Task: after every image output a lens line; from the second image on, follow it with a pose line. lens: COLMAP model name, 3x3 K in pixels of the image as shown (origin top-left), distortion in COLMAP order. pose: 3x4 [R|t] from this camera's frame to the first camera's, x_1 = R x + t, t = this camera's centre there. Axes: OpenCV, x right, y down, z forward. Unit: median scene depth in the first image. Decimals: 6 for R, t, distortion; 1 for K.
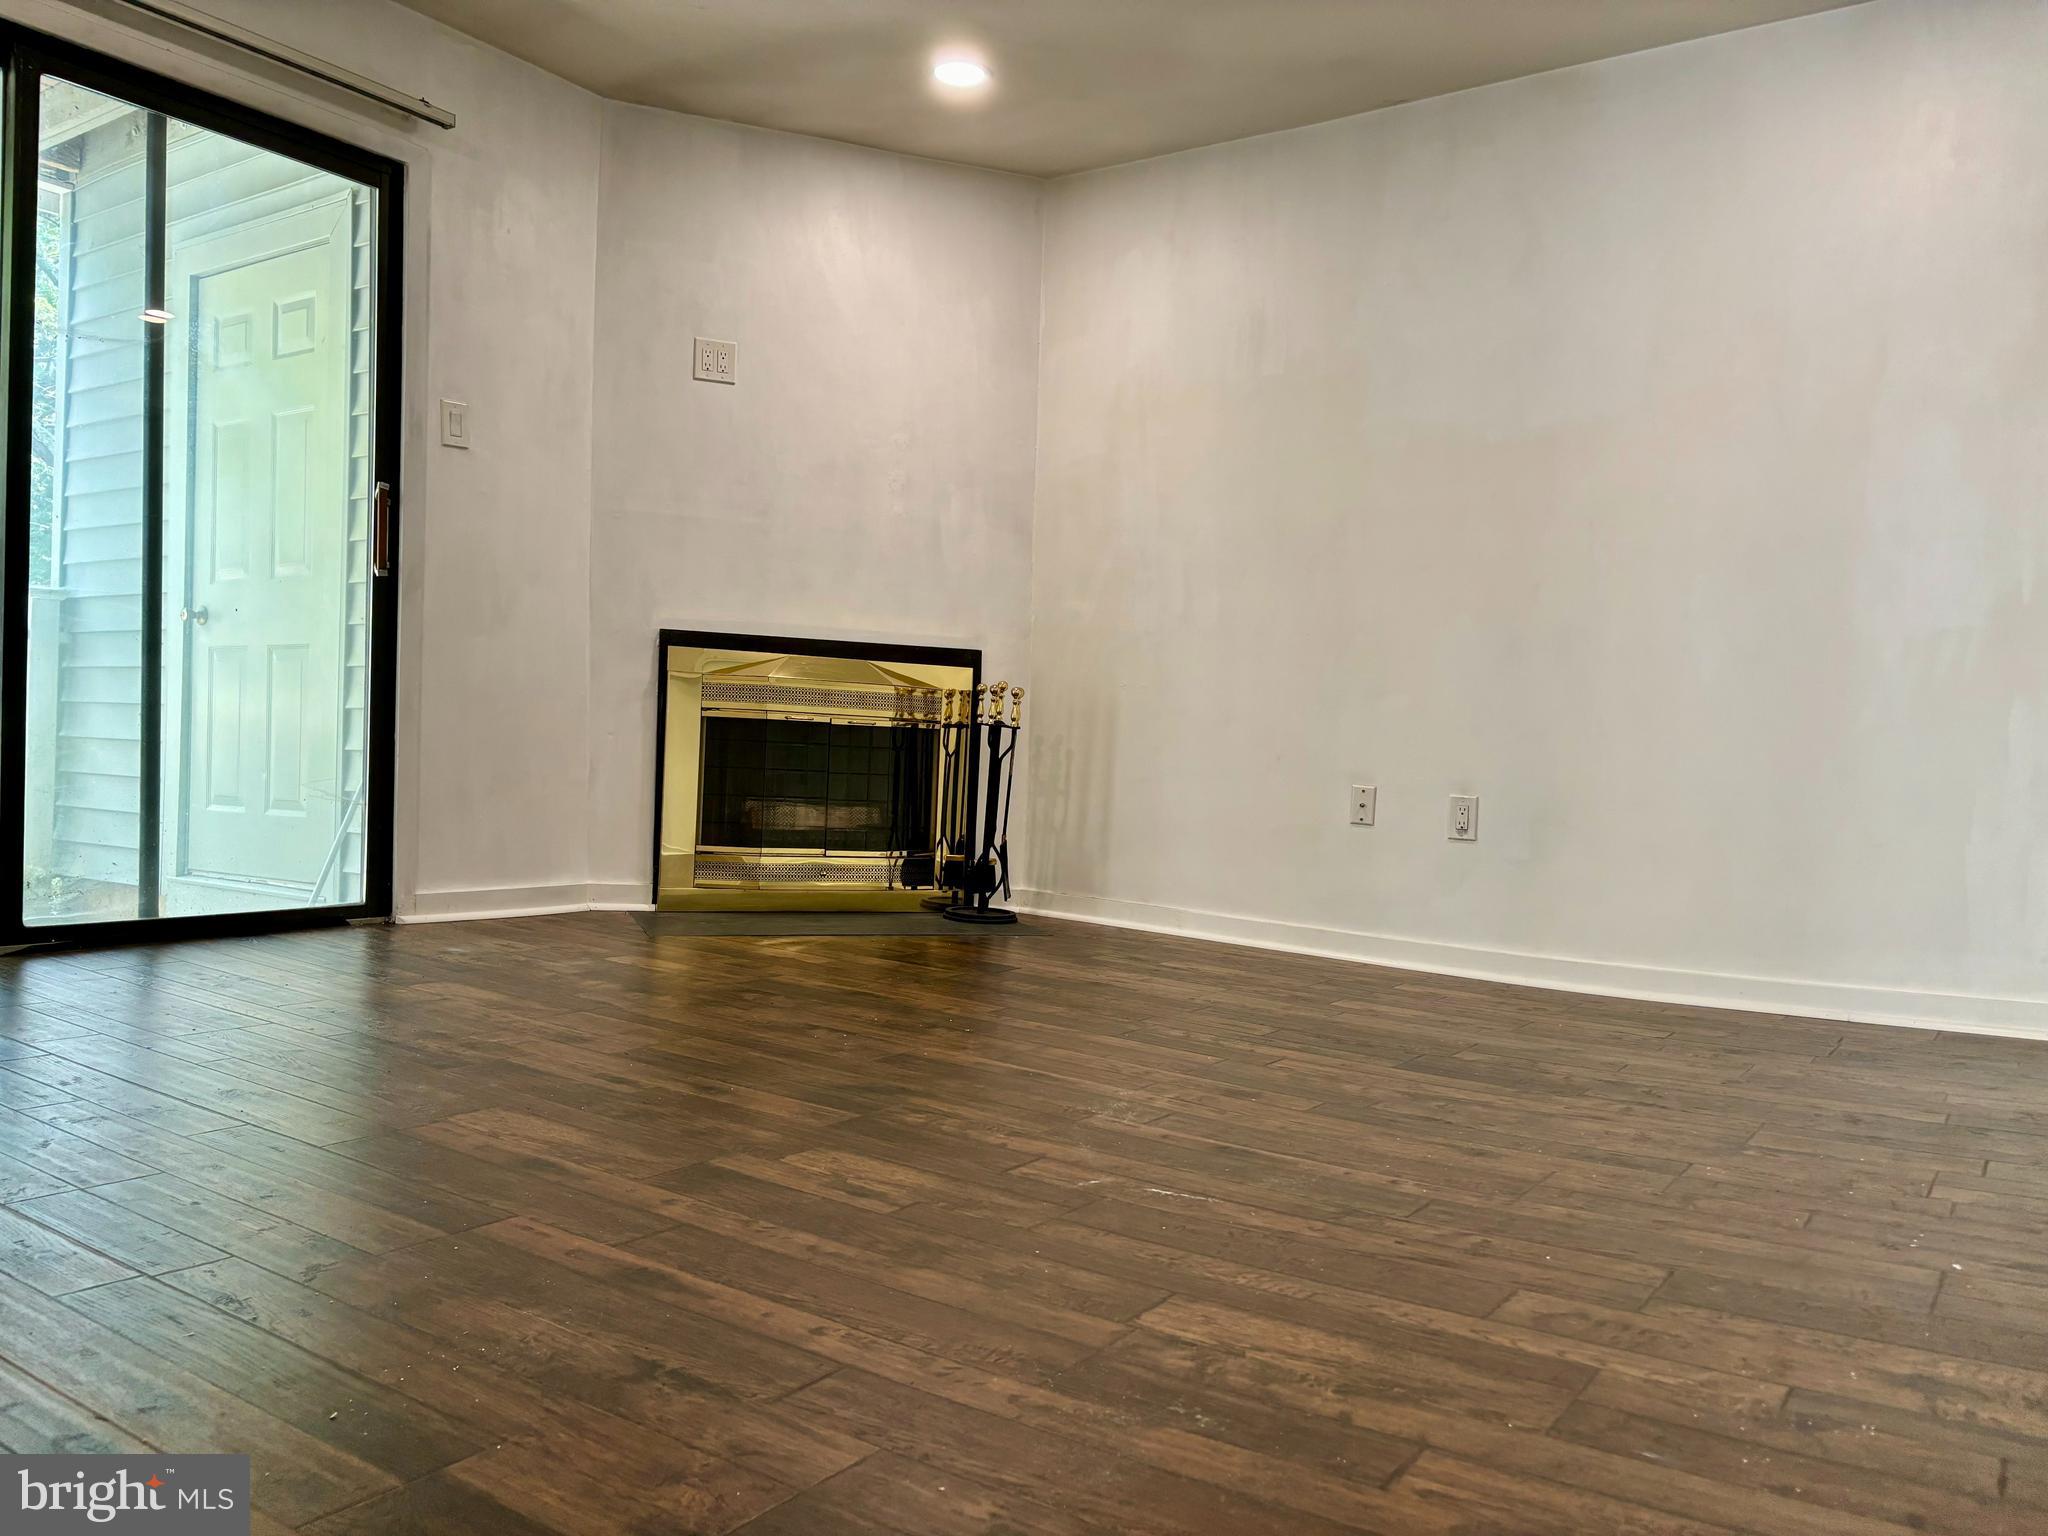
lens RADIAL K [[1543.5, 0, 1029.4], [0, 1543.5, 777.8], [0, 0, 1]] dist [0.064763, -0.076722]
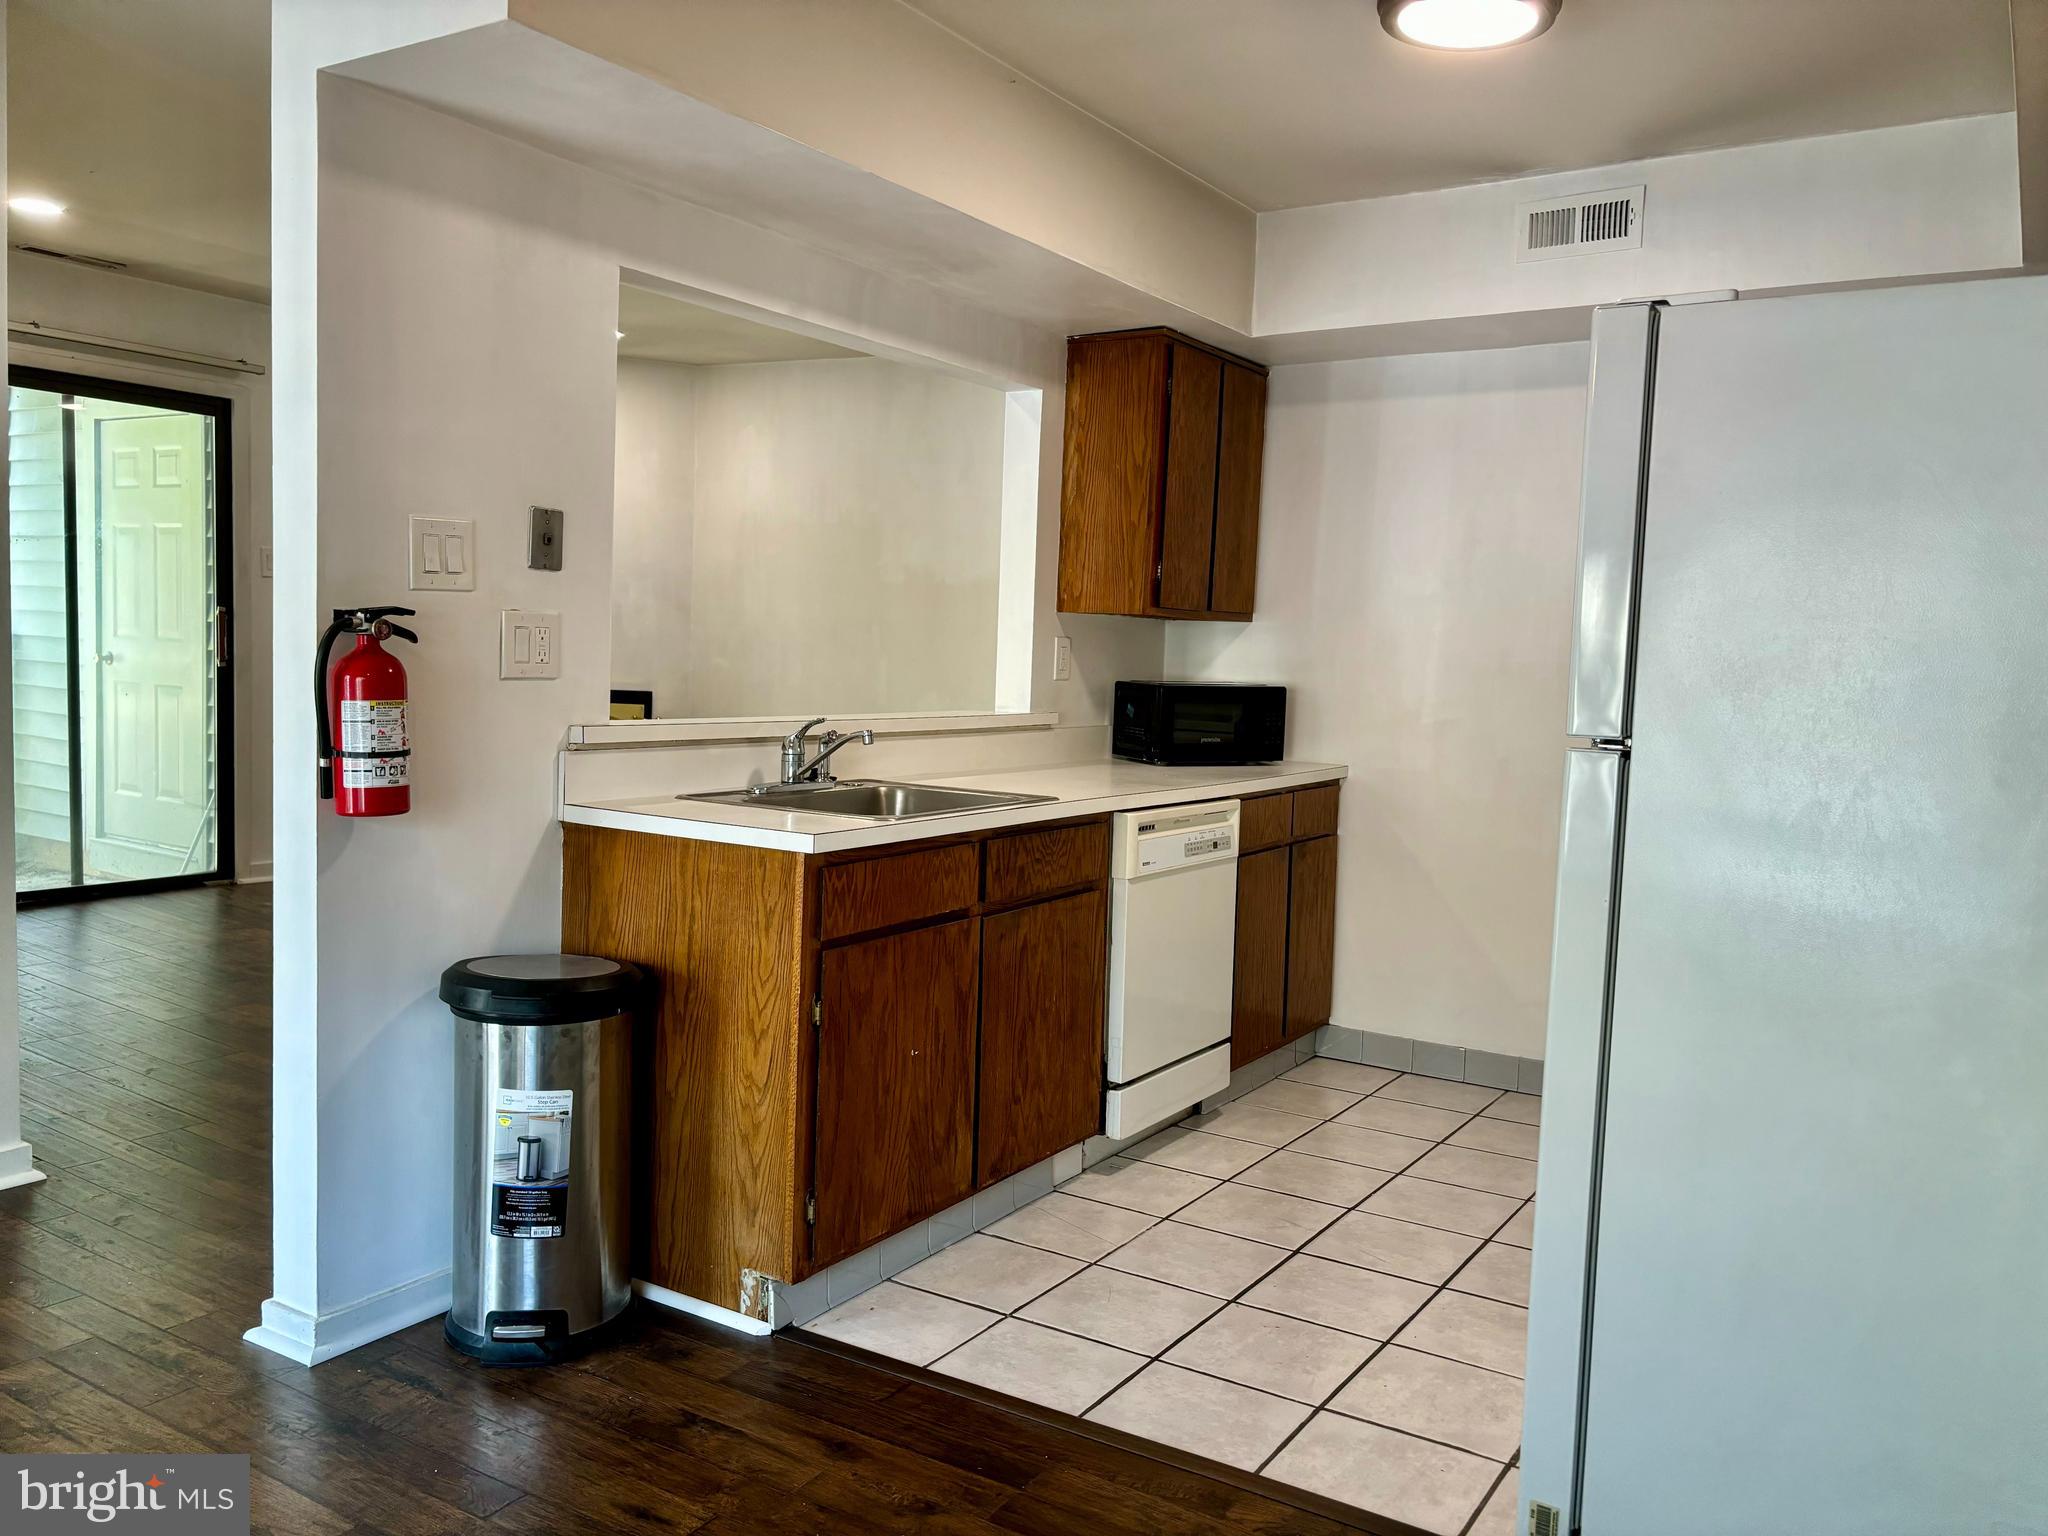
lens RADIAL K [[1543.5, 0, 1029.4], [0, 1543.5, 777.8], [0, 0, 1]] dist [0.064763, -0.076722]
pose [[0.999314, 0.011052, 0.035350, 0.525909], [-0.013550, 0.997369, 0.071214, -0.213437], [-0.034470, -0.071644, 0.996834, -0.927327]]
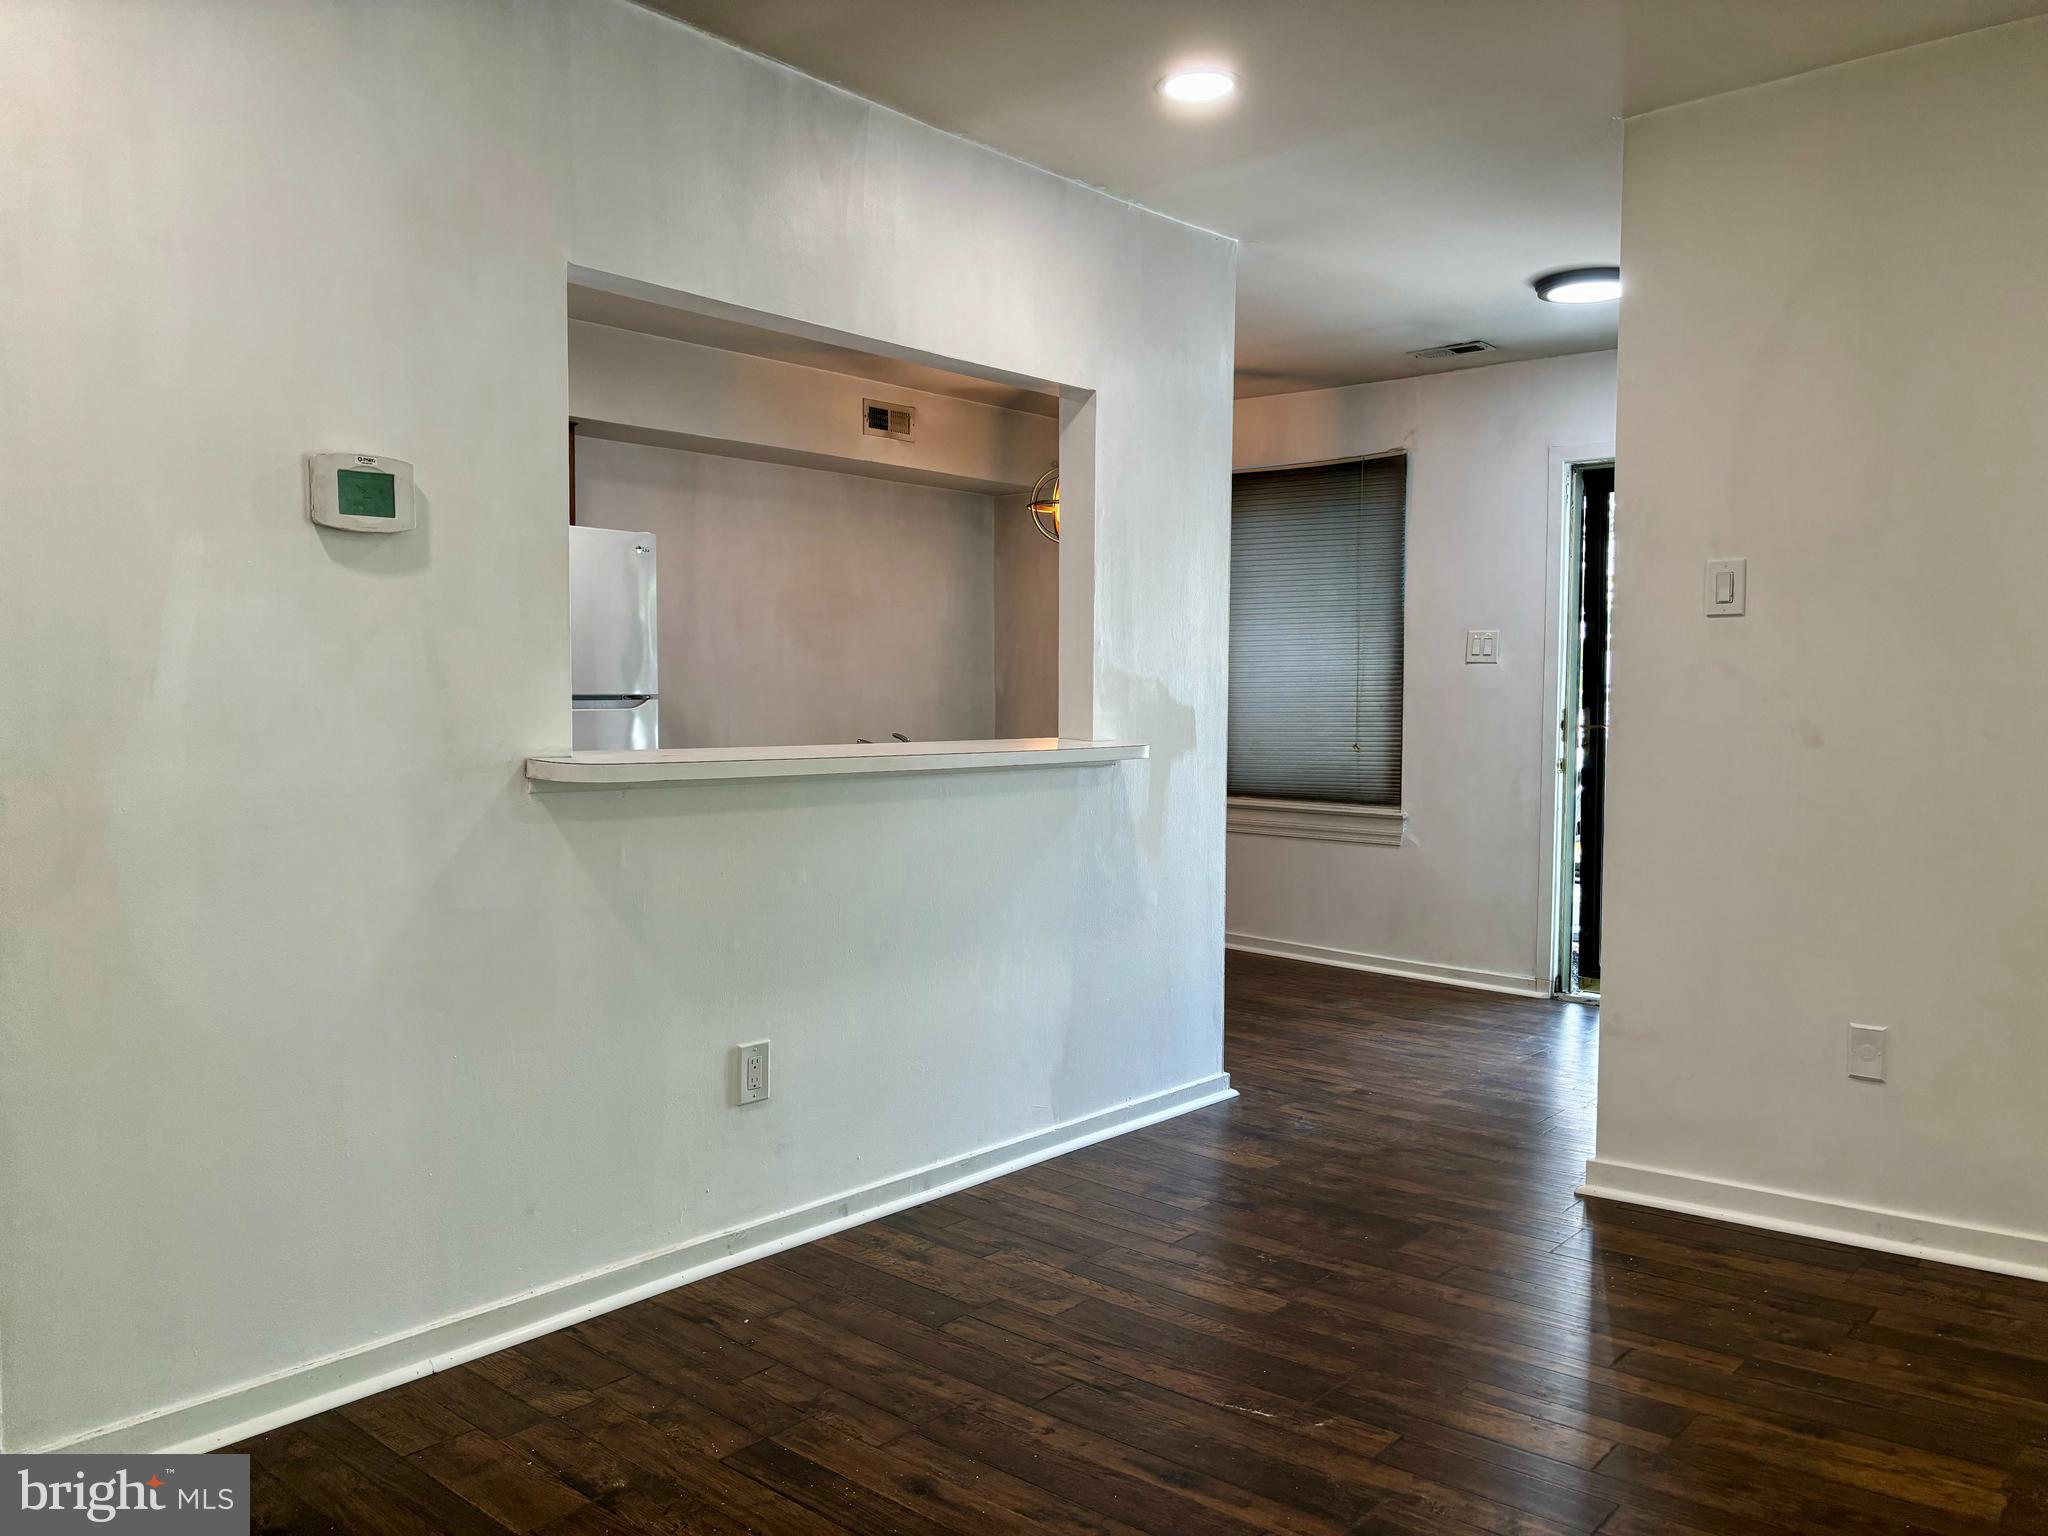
lens RADIAL K [[1536.3, 0, 1029.5], [0, 1536.3, 794.8], [0, 0, 1]] dist [0.023398, 0.003119]
pose [[-0.992921, -0.036224, 0.113120, 0.115710], [-0.026973, 0.996245, 0.082264, -0.237626], [-0.115675, 0.078631, -0.990170, 1.714726]]
